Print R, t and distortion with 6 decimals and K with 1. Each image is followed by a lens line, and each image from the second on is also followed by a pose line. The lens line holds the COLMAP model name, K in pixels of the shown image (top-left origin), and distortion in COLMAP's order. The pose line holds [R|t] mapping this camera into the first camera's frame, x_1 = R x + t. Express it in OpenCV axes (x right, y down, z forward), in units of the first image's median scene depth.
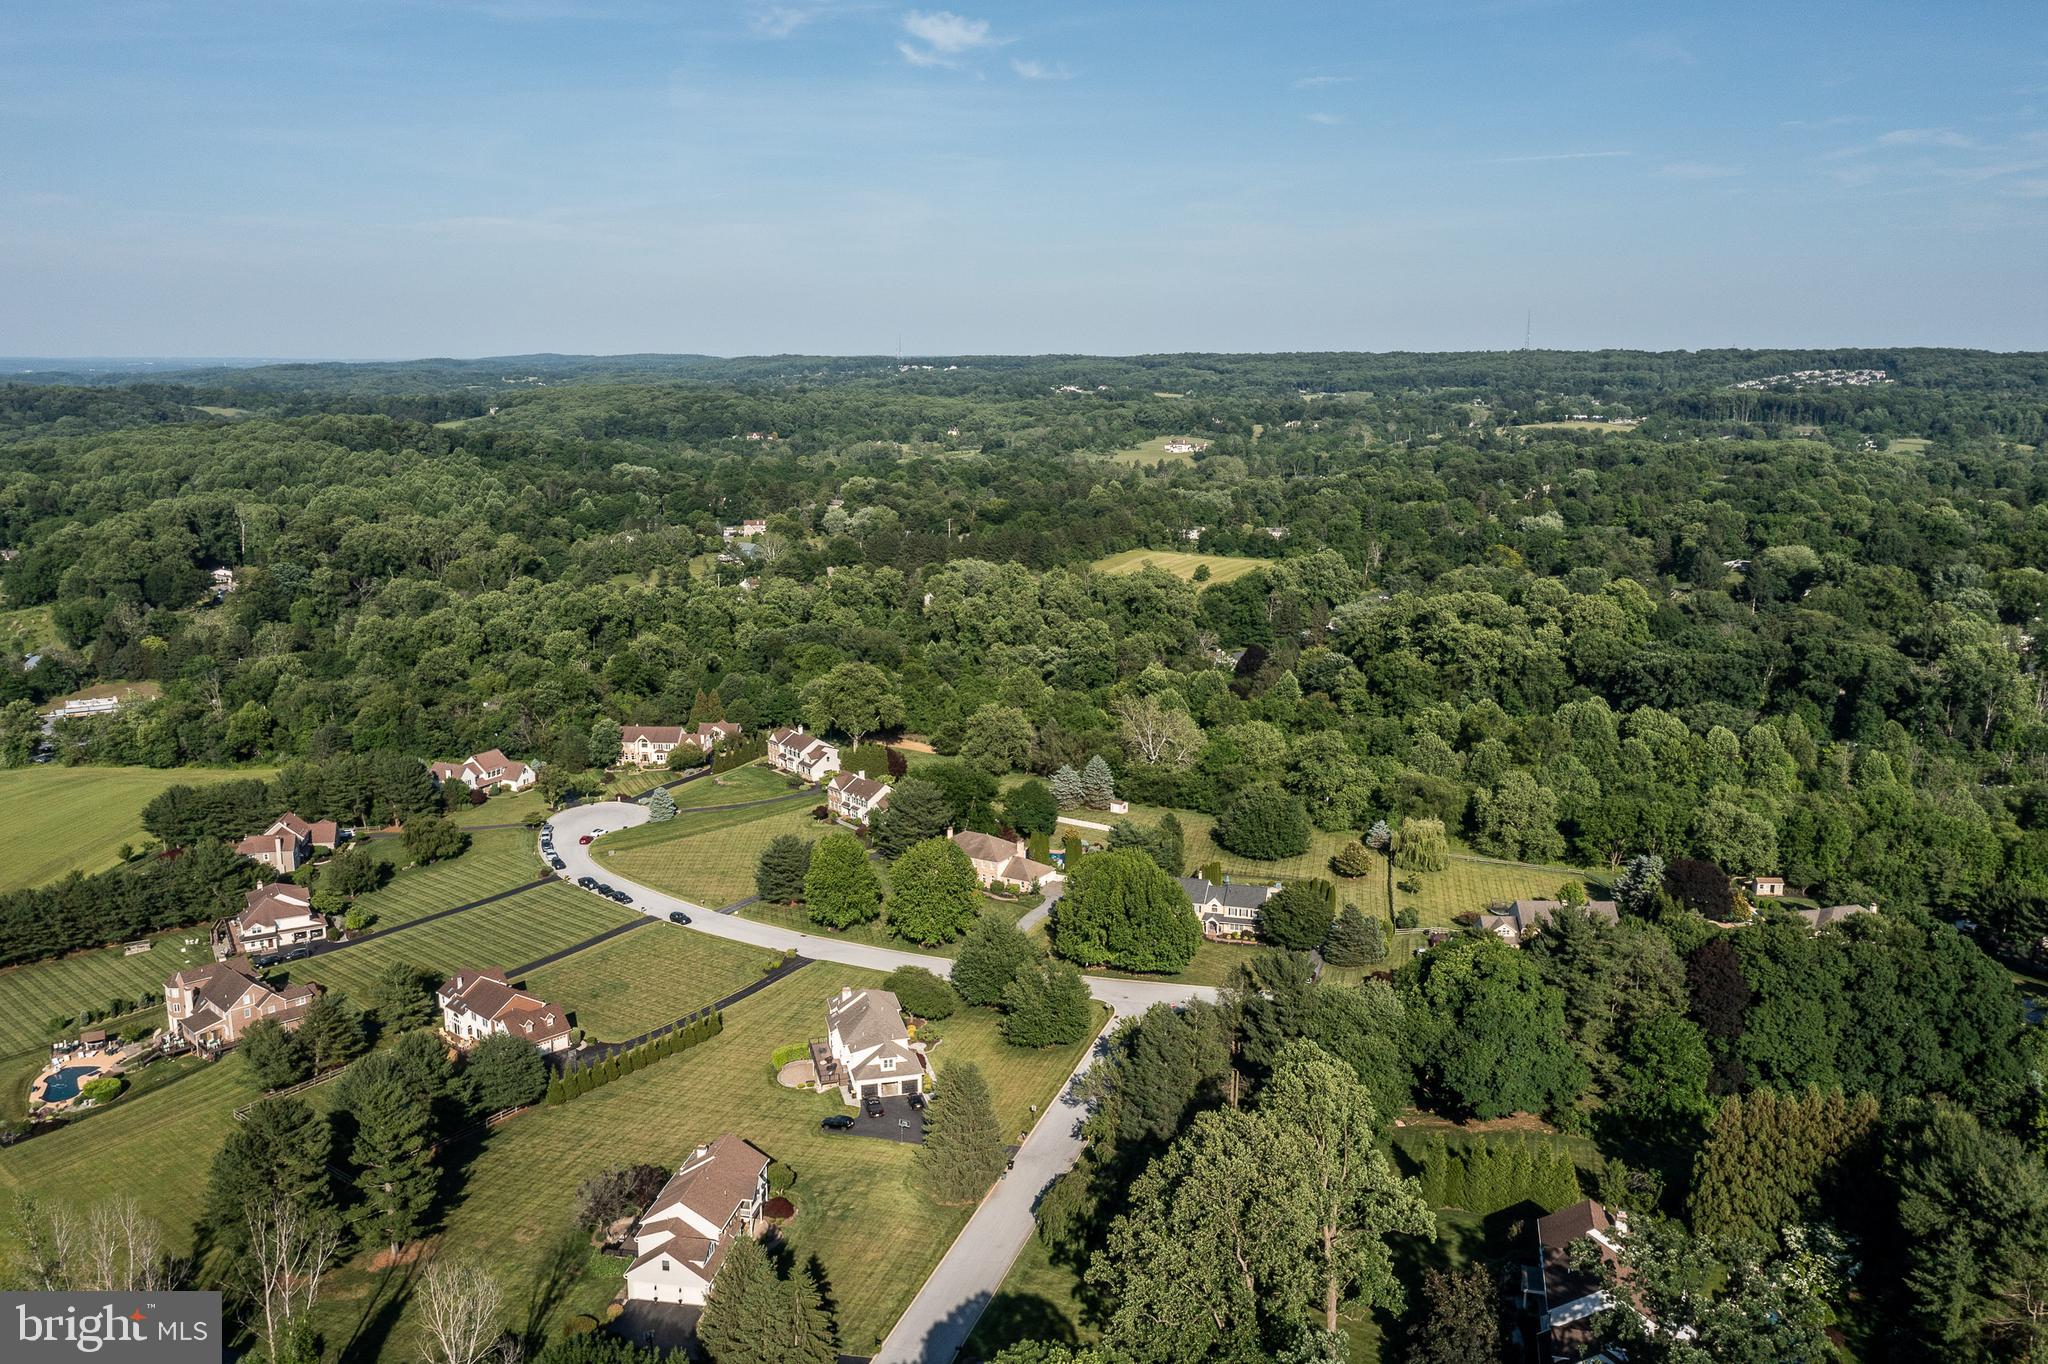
lens RADIAL K [[1652.0, 0, 1024.0], [0, 1652.0, 682.0], [0, 0, 1]] dist [0.001322, 0.034953]
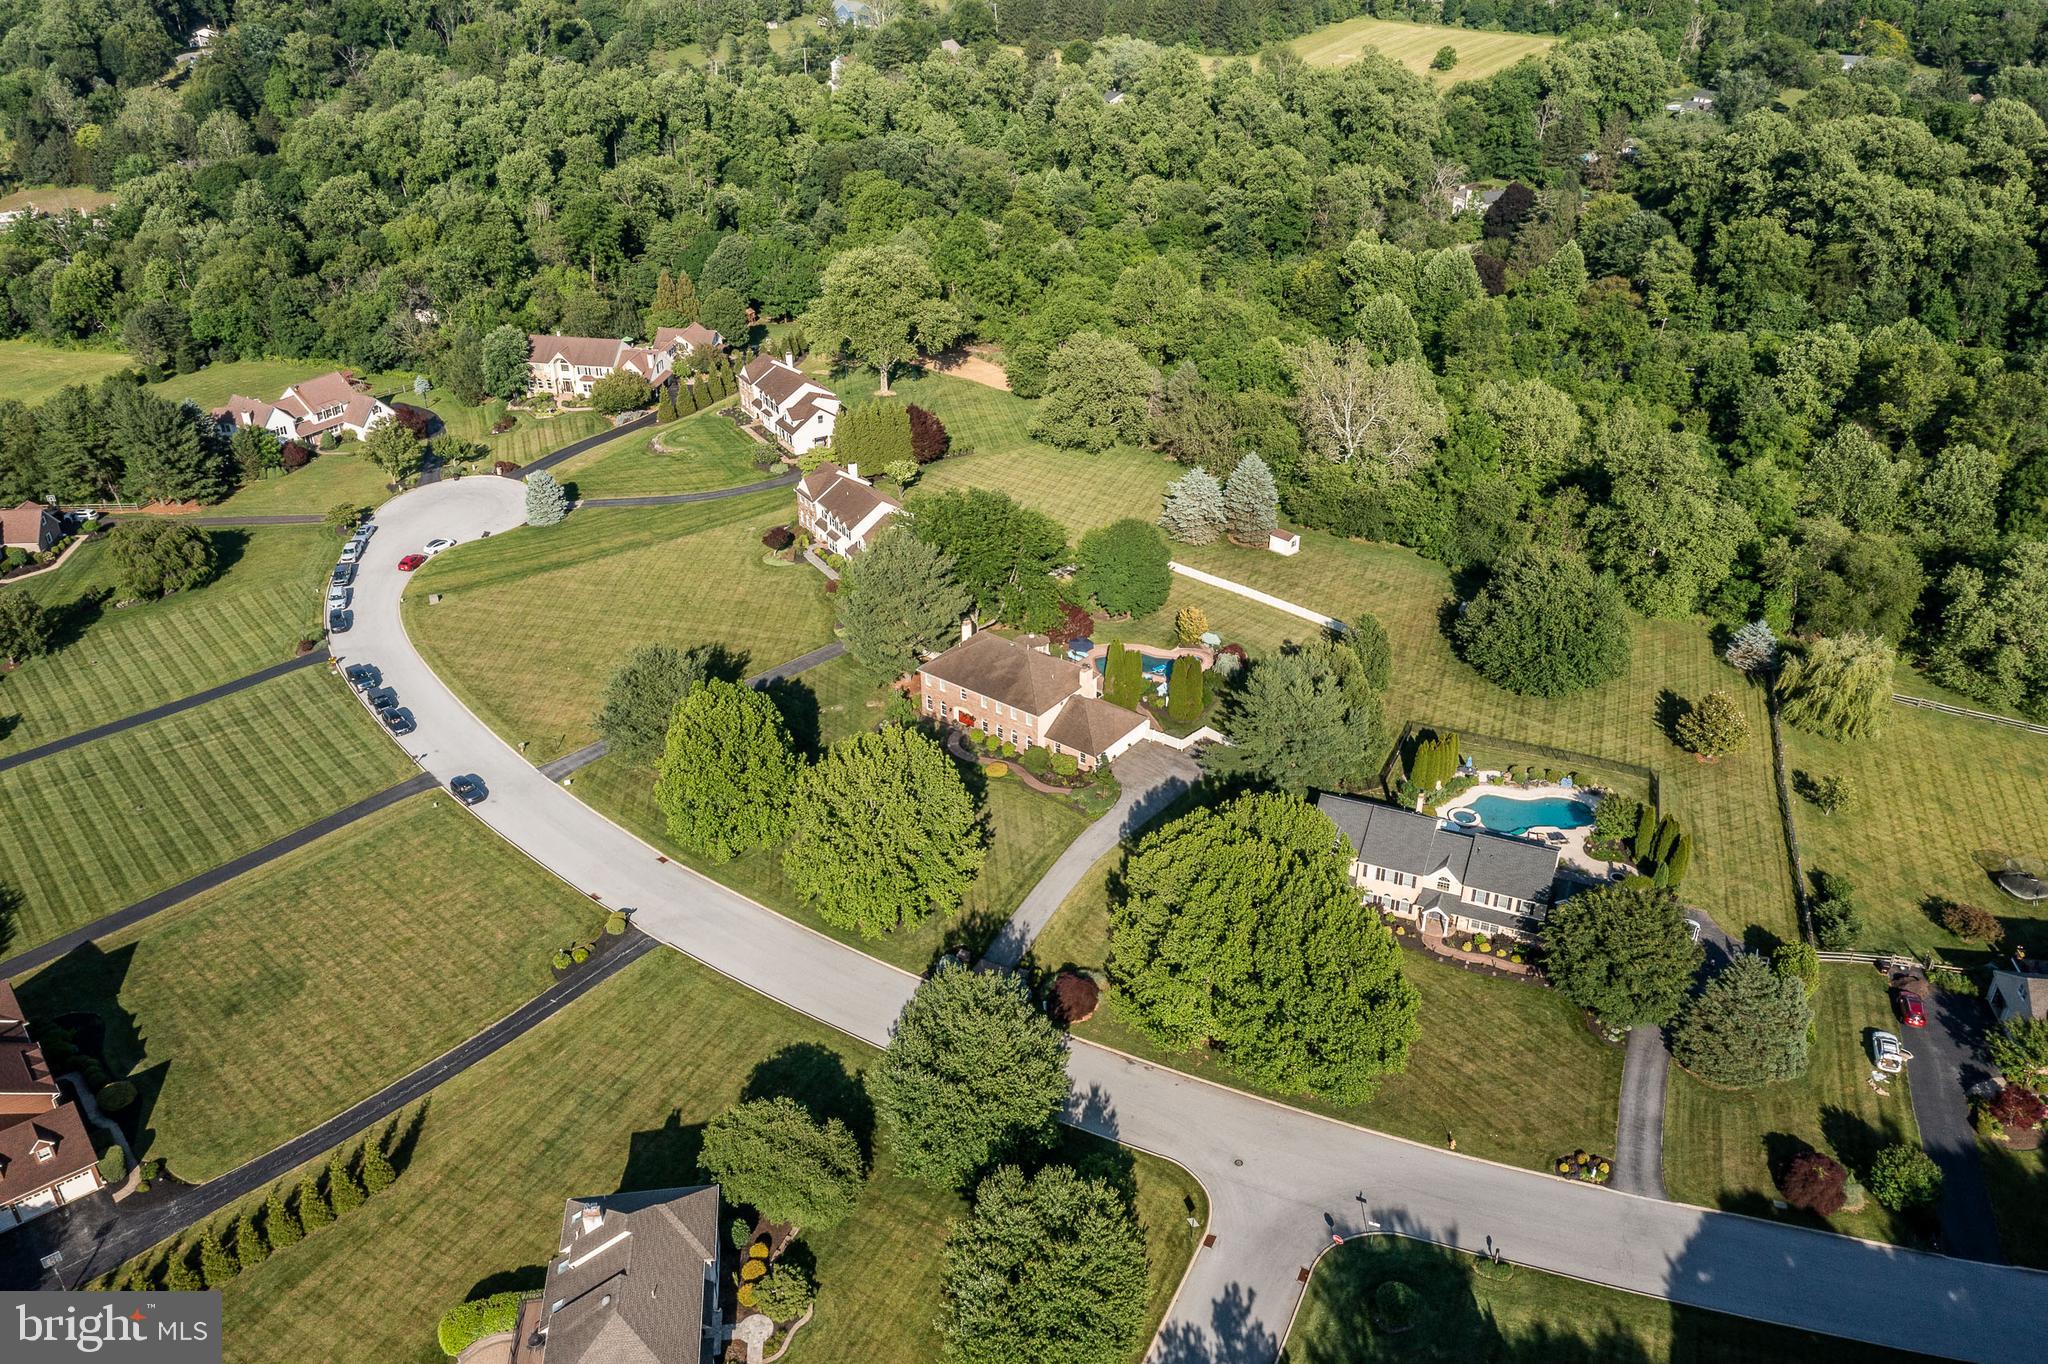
lens RADIAL K [[1628.5, 0, 1024.0], [0, 1628.5, 682.0], [0, 0, 1]] dist [0.014899, 0.001377]
pose [[0.992726, 0.057421, -0.105824, 0.021707], [-0.021143, 0.948428, 0.316288, -0.042659], [0.118528, -0.311750, 0.942742, 0.307528]]
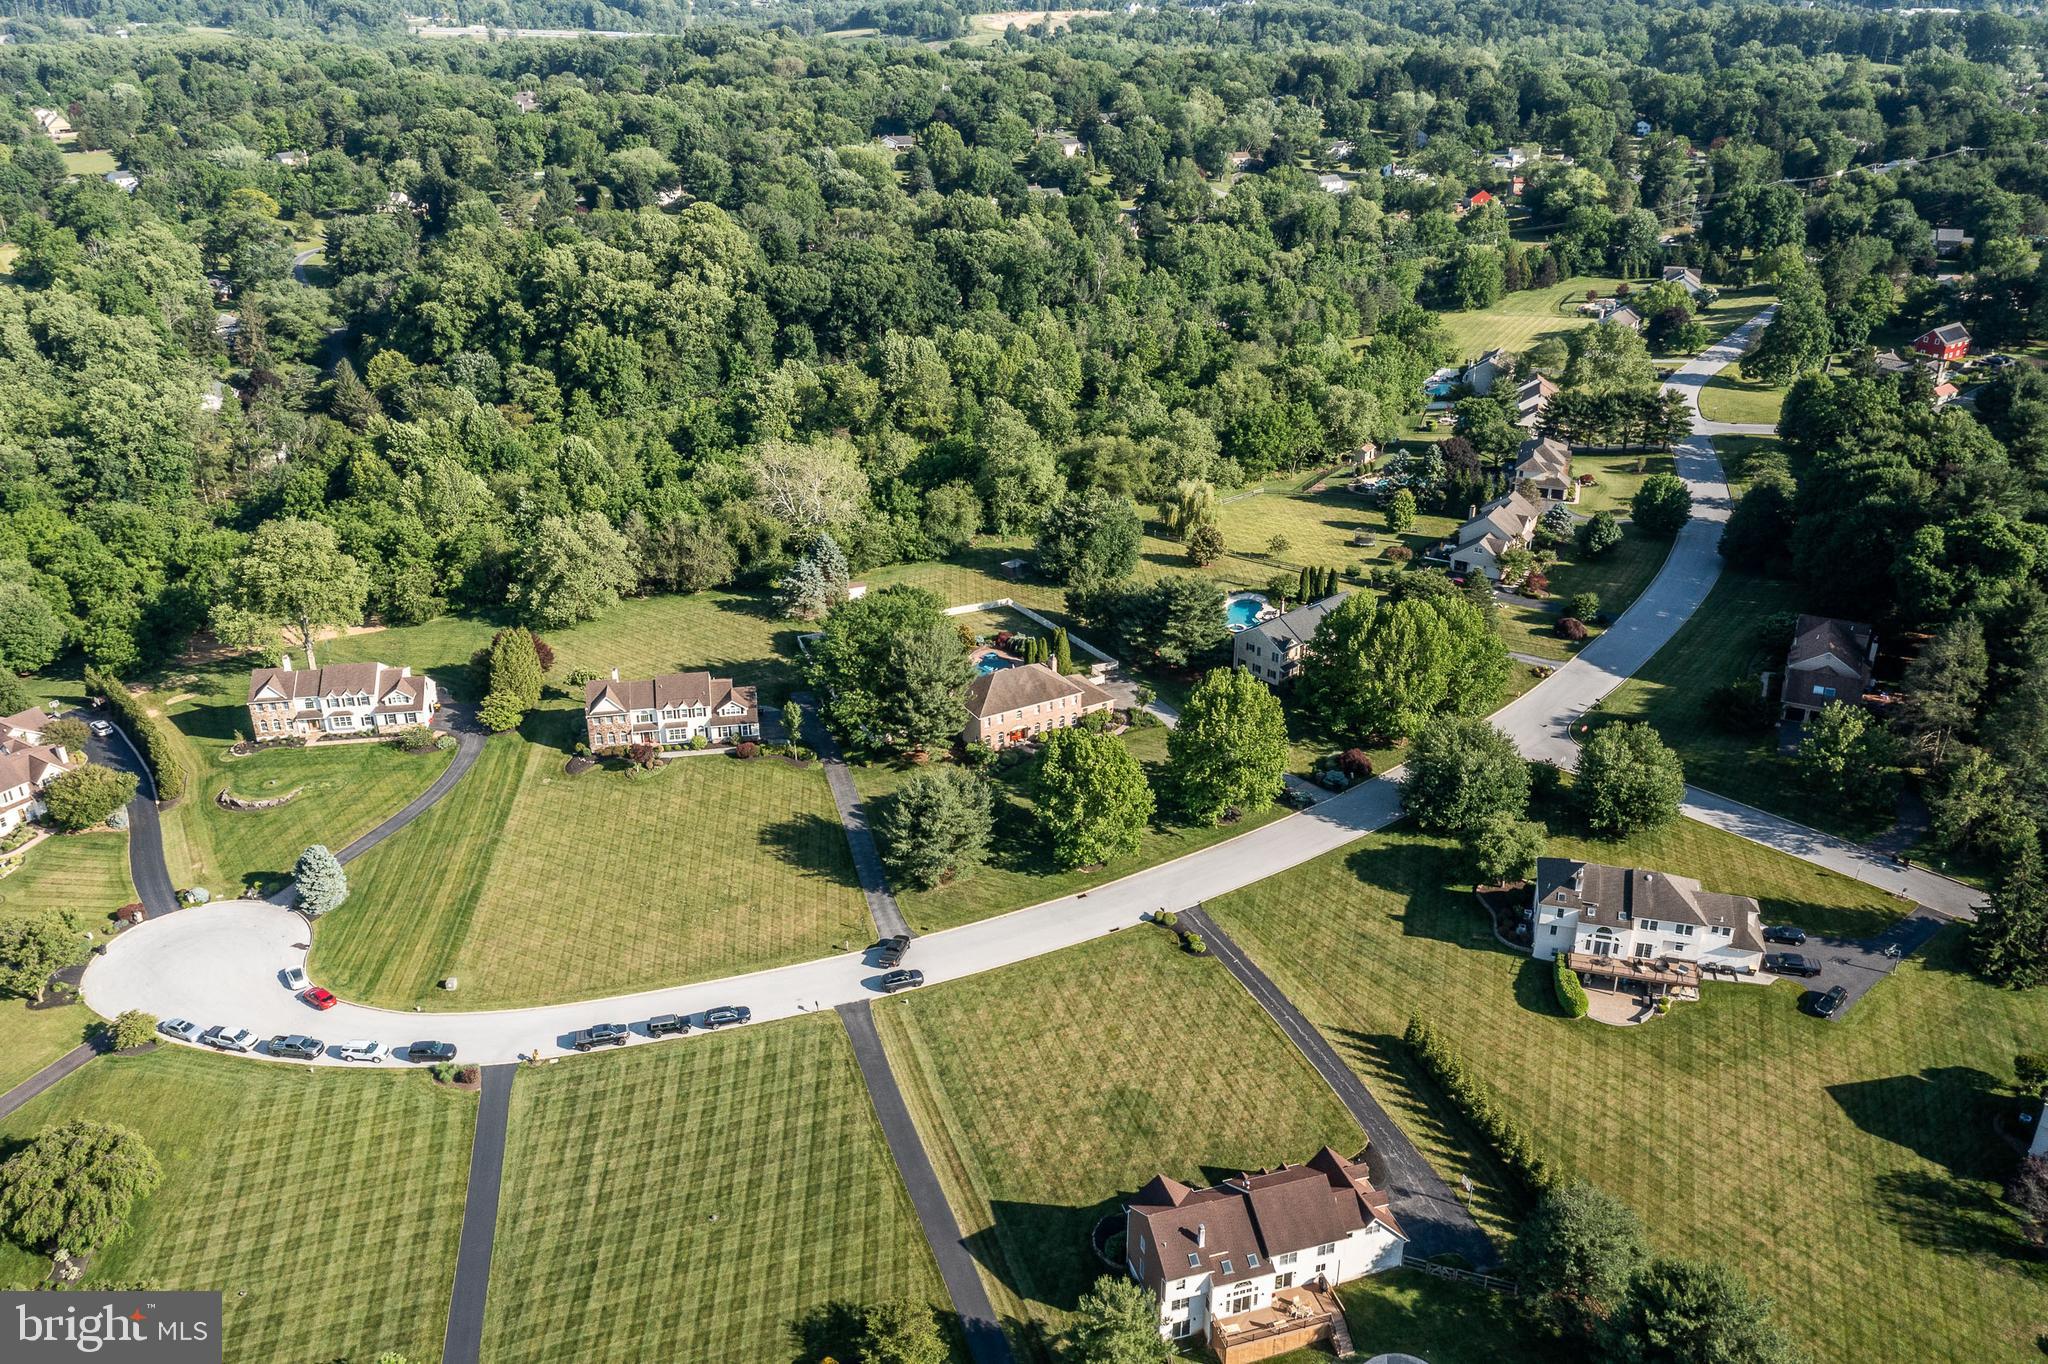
lens RADIAL K [[1648.4, 0, 1024.0], [0, 1648.4, 682.0], [0, 0, 1]] dist [0.010555, -0.009699]
pose [[0.487713, -0.367645, 0.791816, -0.366985], [0.176070, 0.929787, 0.323257, -0.081222], [-0.855065, -0.018242, 0.518200, 0.399852]]
